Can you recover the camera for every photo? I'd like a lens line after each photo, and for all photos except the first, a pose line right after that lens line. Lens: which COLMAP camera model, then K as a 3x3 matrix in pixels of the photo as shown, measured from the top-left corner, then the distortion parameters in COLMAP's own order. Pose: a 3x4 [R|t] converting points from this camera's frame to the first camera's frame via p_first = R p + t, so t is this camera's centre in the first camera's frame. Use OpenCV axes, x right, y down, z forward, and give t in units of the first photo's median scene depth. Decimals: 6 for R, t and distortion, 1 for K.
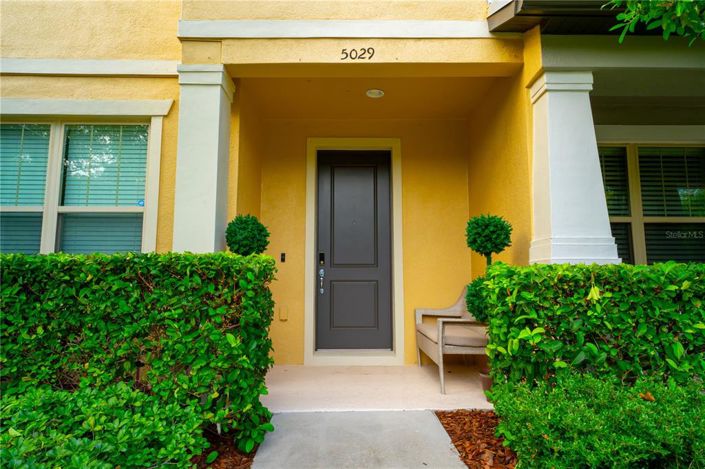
lens RADIAL K [[403.6, 0, 352.5], [0, 403.6, 234.5], [0, 0, 1]] dist [0.000768, 0.000388]
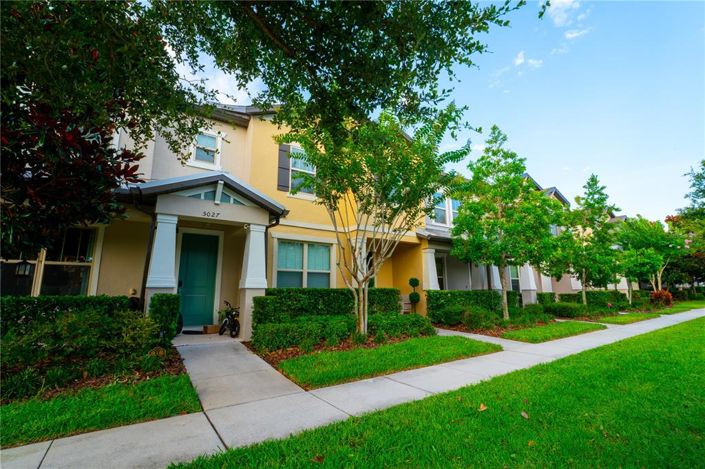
lens RADIAL K [[311.5, 0, 352.5], [0, 311.5, 234.5], [0, 0, 1]] dist [0.000671, 0.000031]
pose [[0.873498, 0.089390, 0.478551, -1.611753], [-0.052278, 0.994537, -0.090350, -0.142347], [-0.484013, 0.053903, 0.873399, -1.293762]]
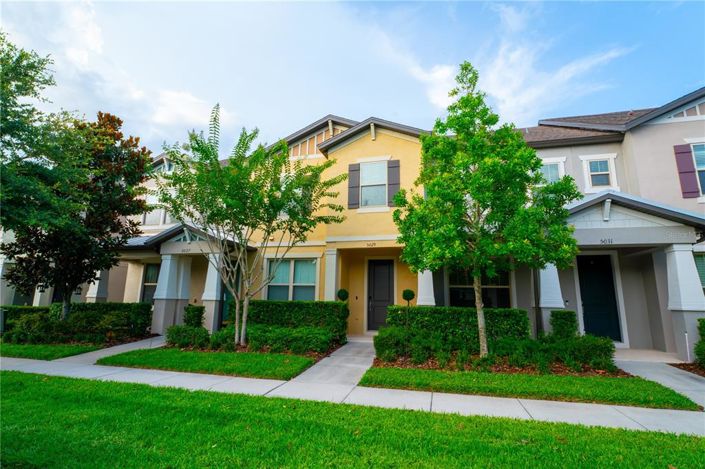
lens RADIAL K [[329.5, 0, 352.5], [0, 329.5, 234.5], [0, 0, 1]] dist [0.000125, 0.000026]
pose [[0.961201, -0.033493, -0.273810, 0.580064], [0.013538, 0.997133, -0.074447, -0.277684], [0.275518, 0.067852, 0.958898, -1.665194]]
